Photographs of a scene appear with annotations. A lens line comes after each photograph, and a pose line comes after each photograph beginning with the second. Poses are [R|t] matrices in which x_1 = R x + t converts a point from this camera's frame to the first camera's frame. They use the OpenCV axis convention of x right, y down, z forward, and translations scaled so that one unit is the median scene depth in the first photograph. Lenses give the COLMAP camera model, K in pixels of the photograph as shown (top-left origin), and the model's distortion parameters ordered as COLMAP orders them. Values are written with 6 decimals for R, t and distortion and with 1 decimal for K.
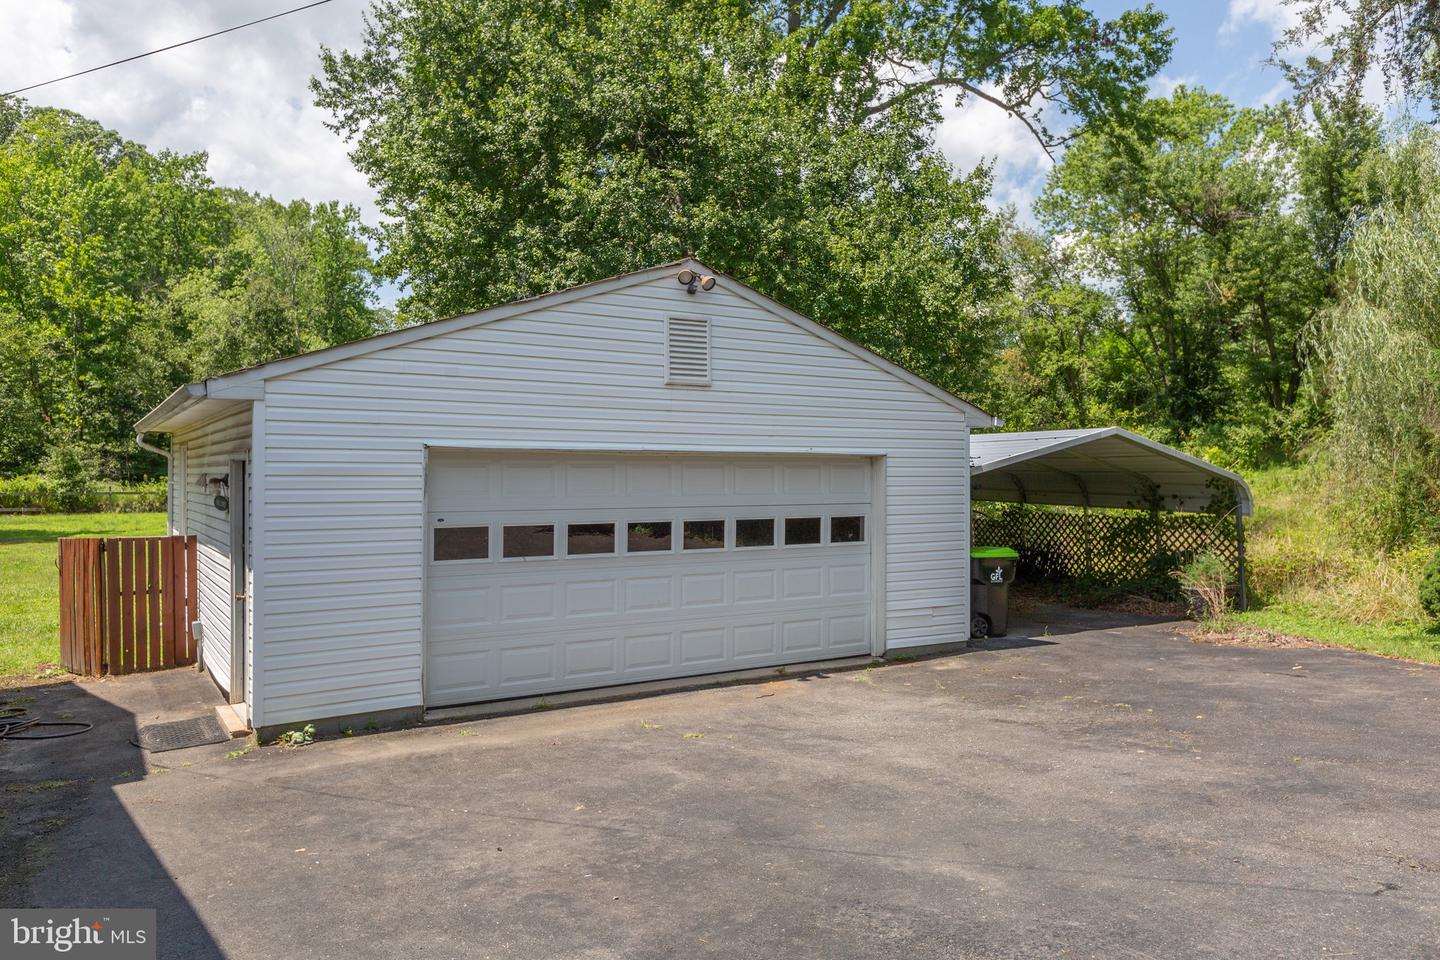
lens RADIAL K [[1002.9, 0, 742.9], [0, 1002.9, 486.6], [0, 0, 1]] dist [0.001132, -0.000487]
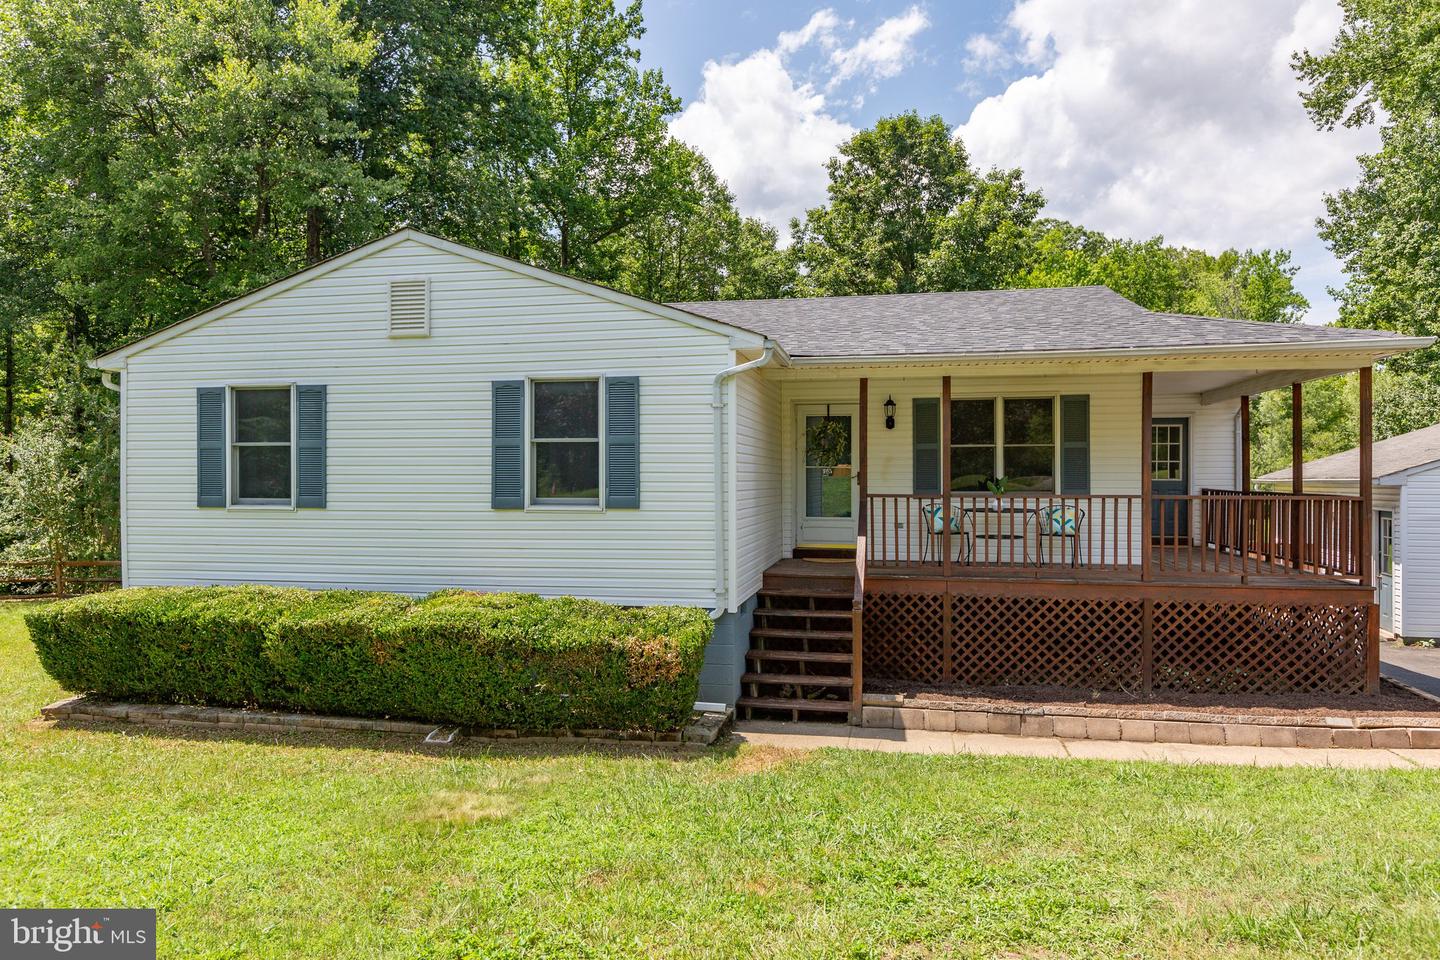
lens RADIAL K [[911.5, 0, 729.7], [0, 911.5, 478.6], [0, 0, 1]] dist [-0.001070, -0.001795]
pose [[0.631059, 0.000641, -0.775735, 0.089288], [-0.013755, 0.999852, -0.010364, -0.044391], [0.775613, 0.017211, 0.630974, -0.994167]]
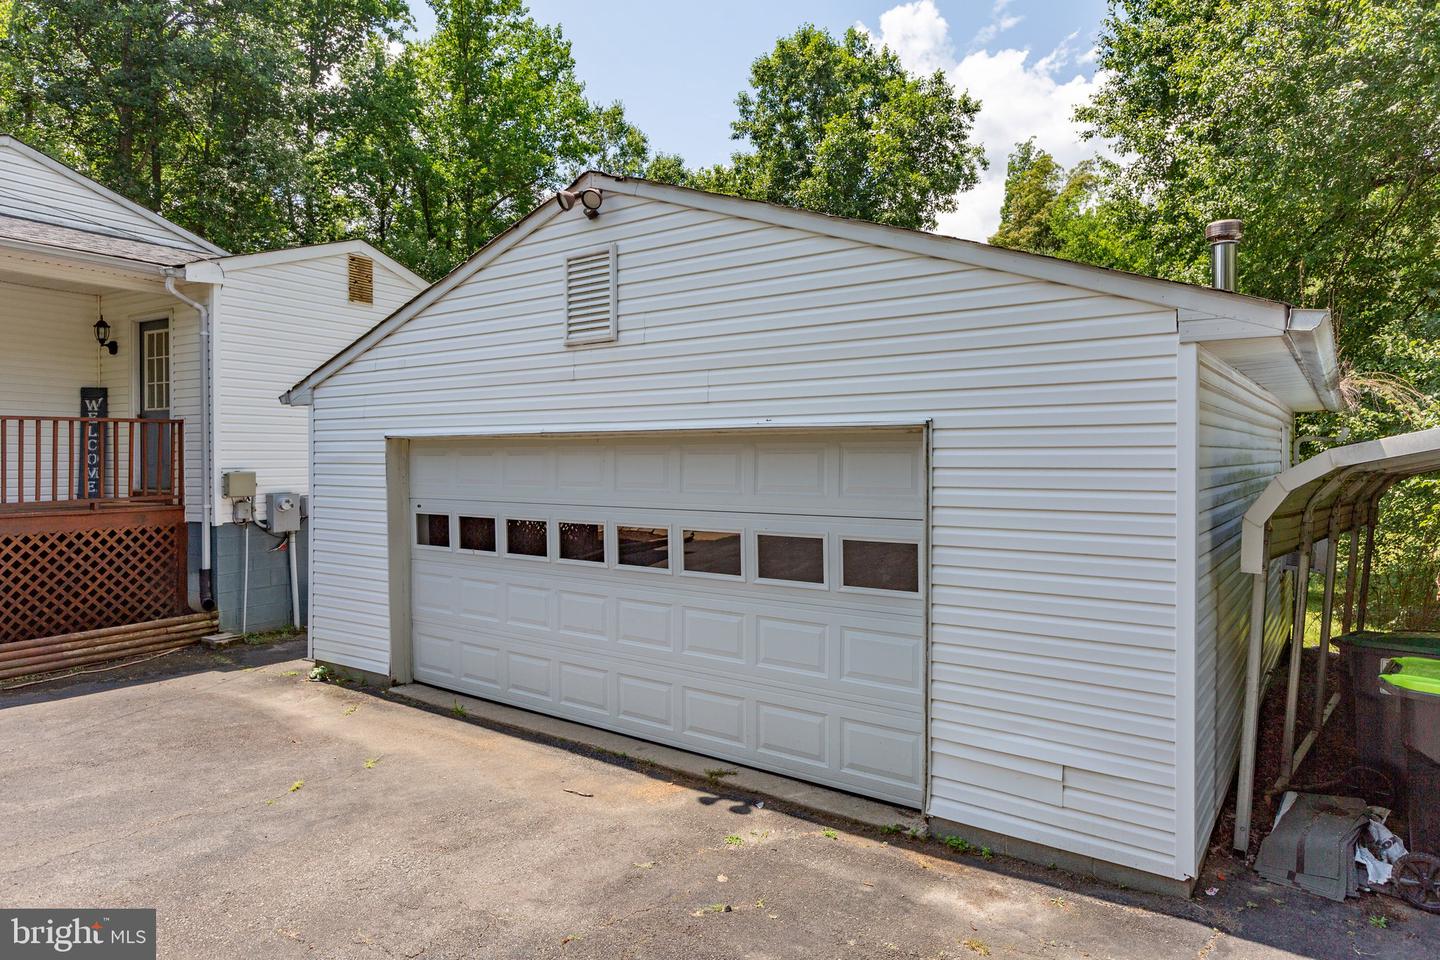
lens RADIAL K [[866.2, 0, 720.0], [0, 866.2, 480.0], [0, 0, 1]] dist [0.005884, 0.000443]
pose [[0.353342, 0.019027, -0.935301, 0.539183], [-0.014366, 0.999786, 0.014911, -0.009976], [0.935384, 0.008168, 0.353540, 0.799055]]
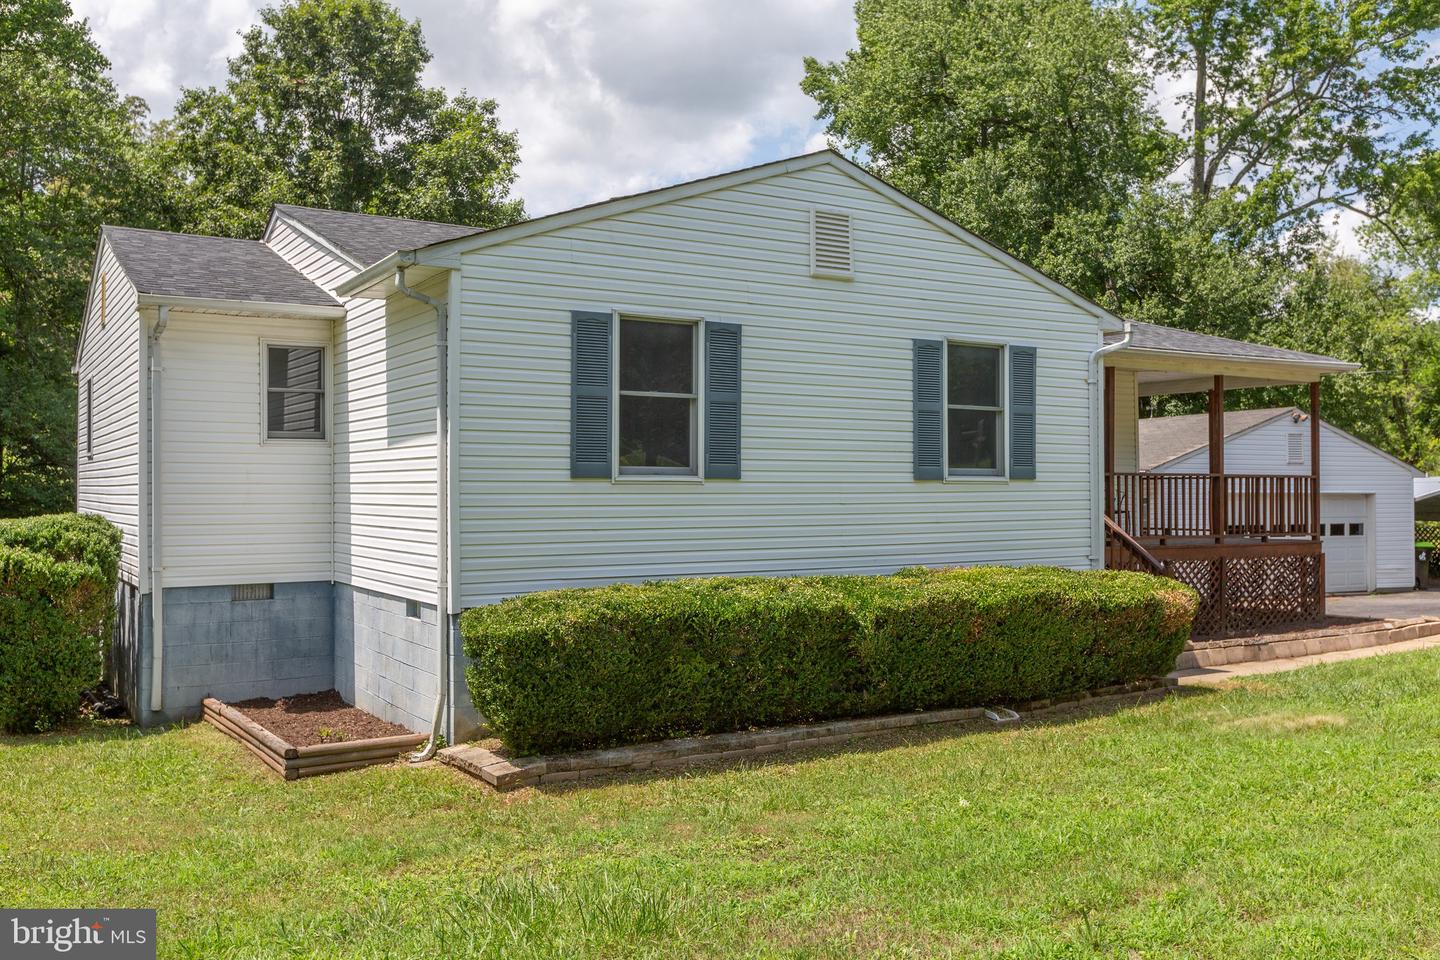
lens RADIAL K [[1243.0, 0, 738.5], [0, 1243.0, 483.0], [0, 0, 1]] dist [0.002844, 0.002208]
pose [[0.990055, -0.002548, -0.140657, -0.831571], [-0.001176, 0.999651, -0.026386, 0.016888], [0.140675, 0.026289, 0.989707, -1.796453]]
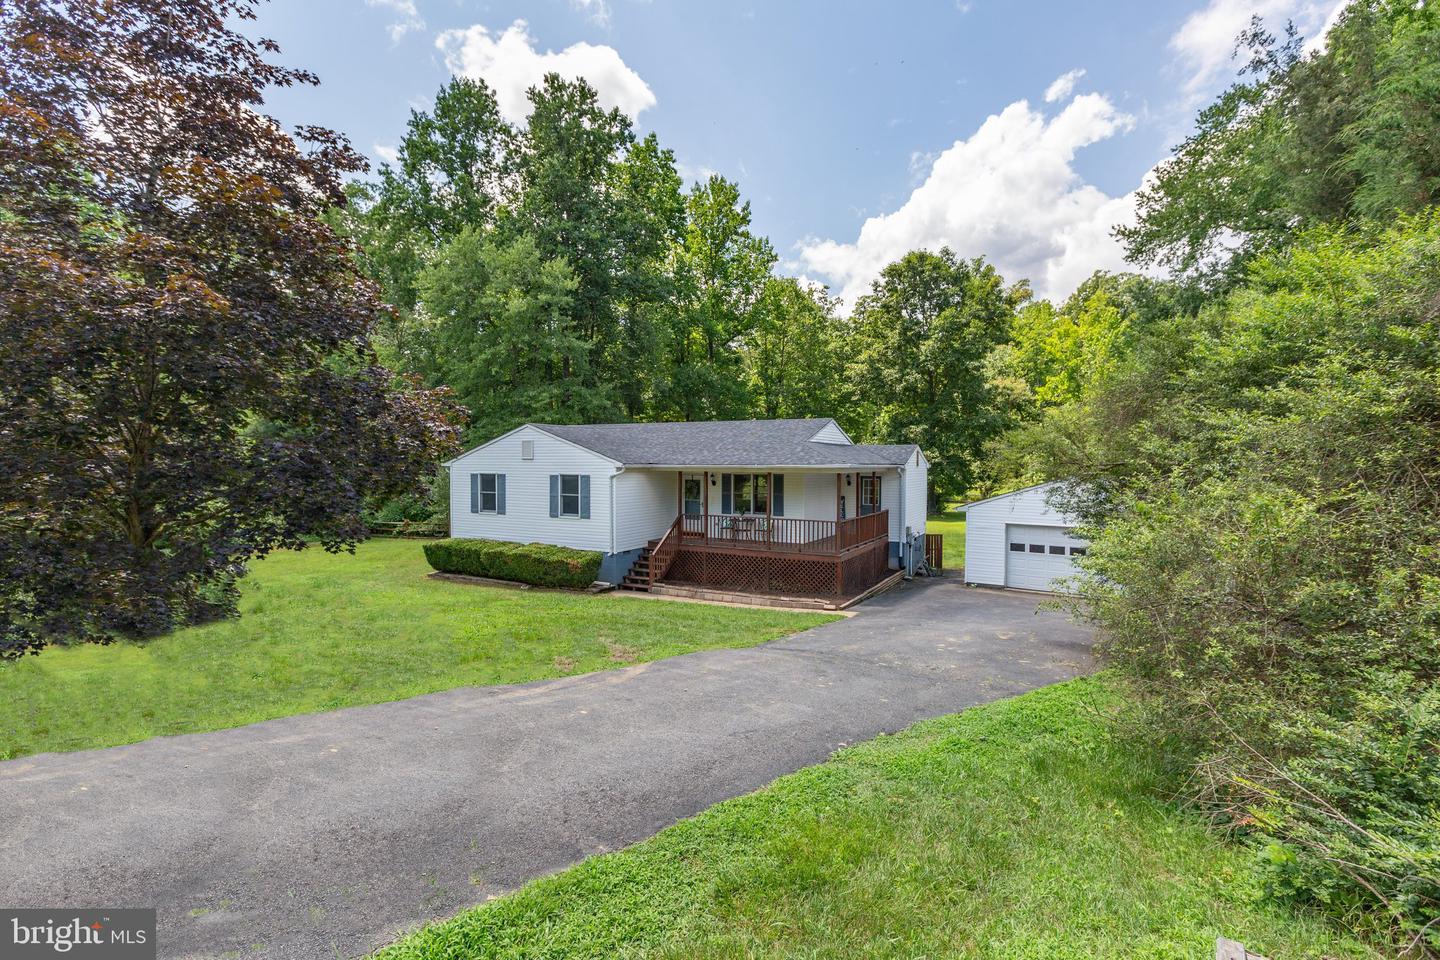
lens RADIAL K [[676.5, 0, 720.0], [0, 676.5, 480.0], [0, 0, 1]] dist [-0.011632, 0.000039]
pose [[0.377148, 0.026471, -0.925775, 1.427260], [-0.021660, 0.999570, 0.019757, -0.194469], [0.925900, 0.012601, 0.377559, -0.895298]]
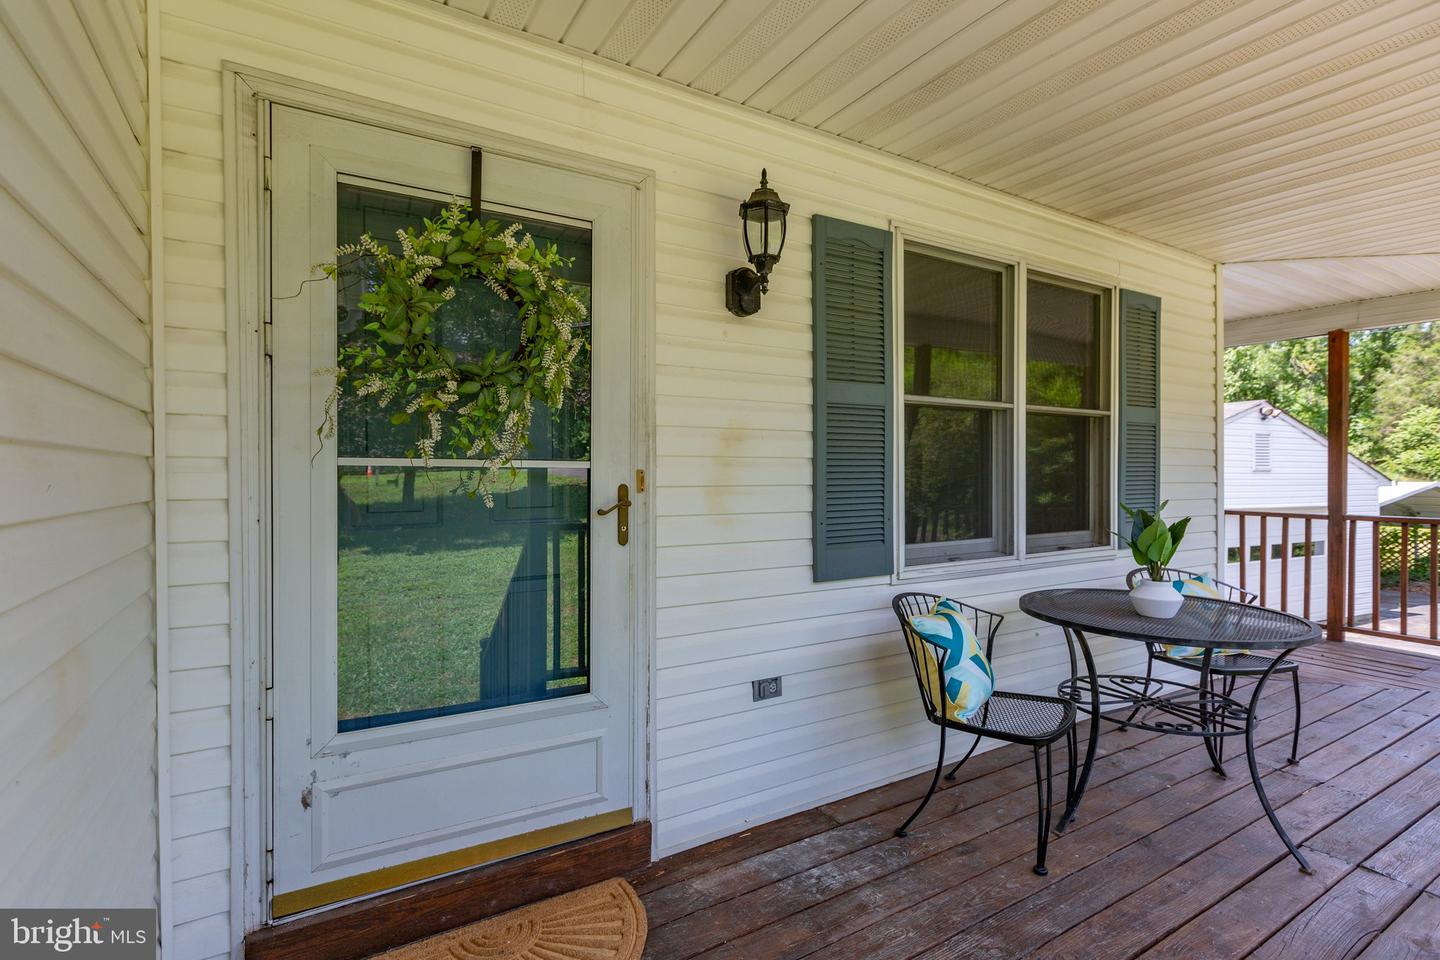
lens RADIAL K [[643.7, 0, 720.0], [0, 643.7, 480.0], [0, 0, 1]] dist [0.003257, 0.000114]
pose [[0.985536, 0.001506, -0.169460, -0.715525], [-0.003743, 0.999910, -0.012883, -0.068366], [0.169425, 0.013331, 0.985453, -0.251704]]
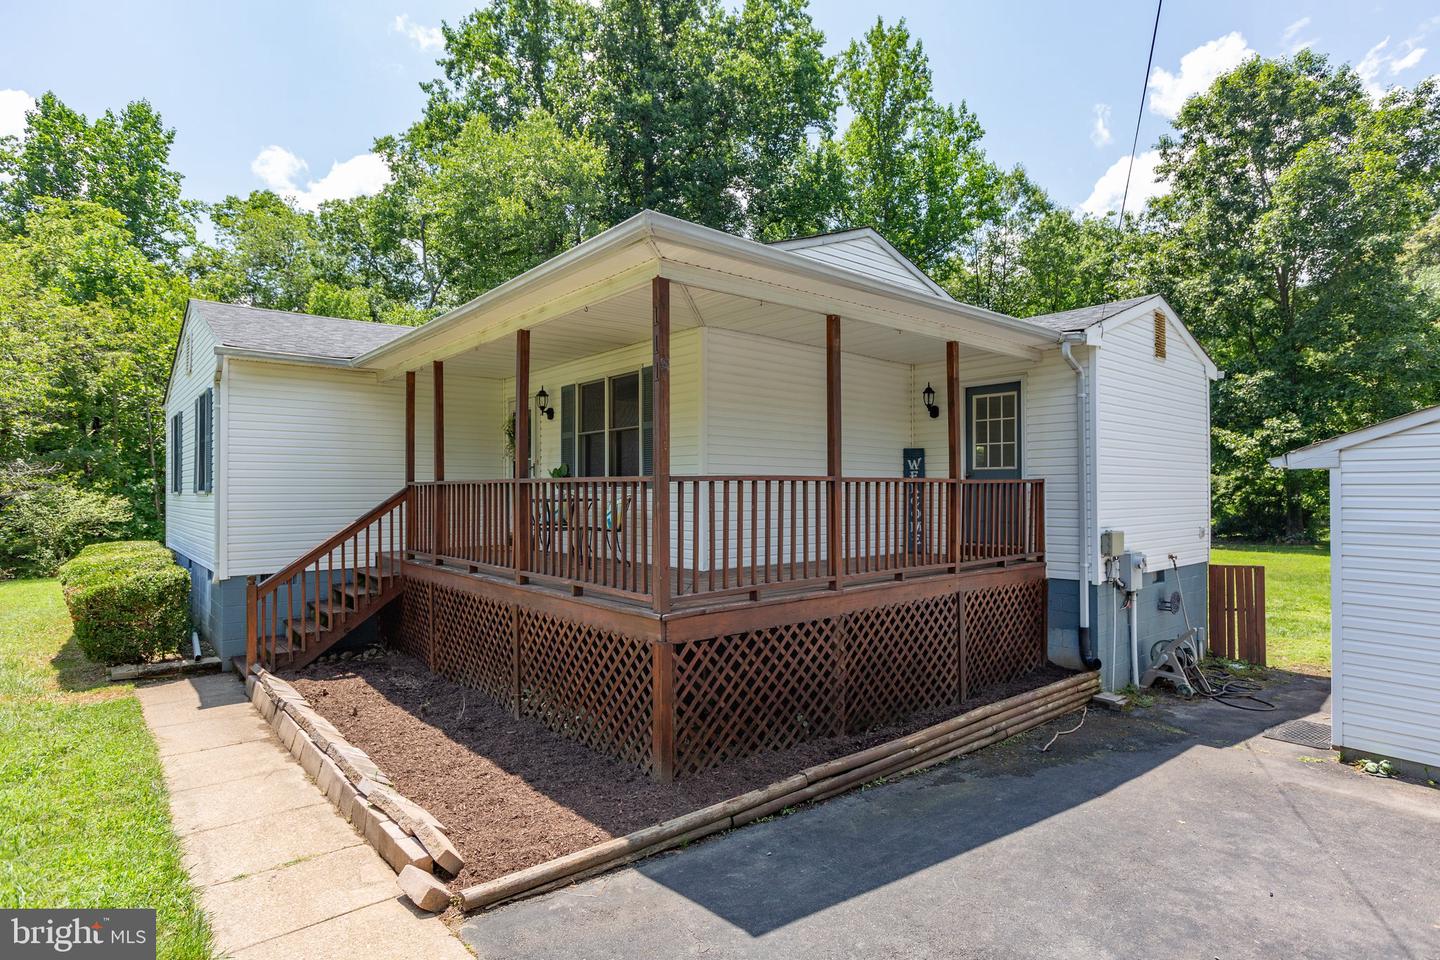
lens RADIAL K [[744.5, 0, 706.2], [0, 744.5, 478.3], [0, 0, 1]] dist [0.000983, -0.013046]
pose [[-0.003983, -0.016659, -0.999853, 0.285004], [-0.015720, 0.999739, -0.016595, -0.034482], [0.999868, 0.015652, -0.004244, 0.190071]]
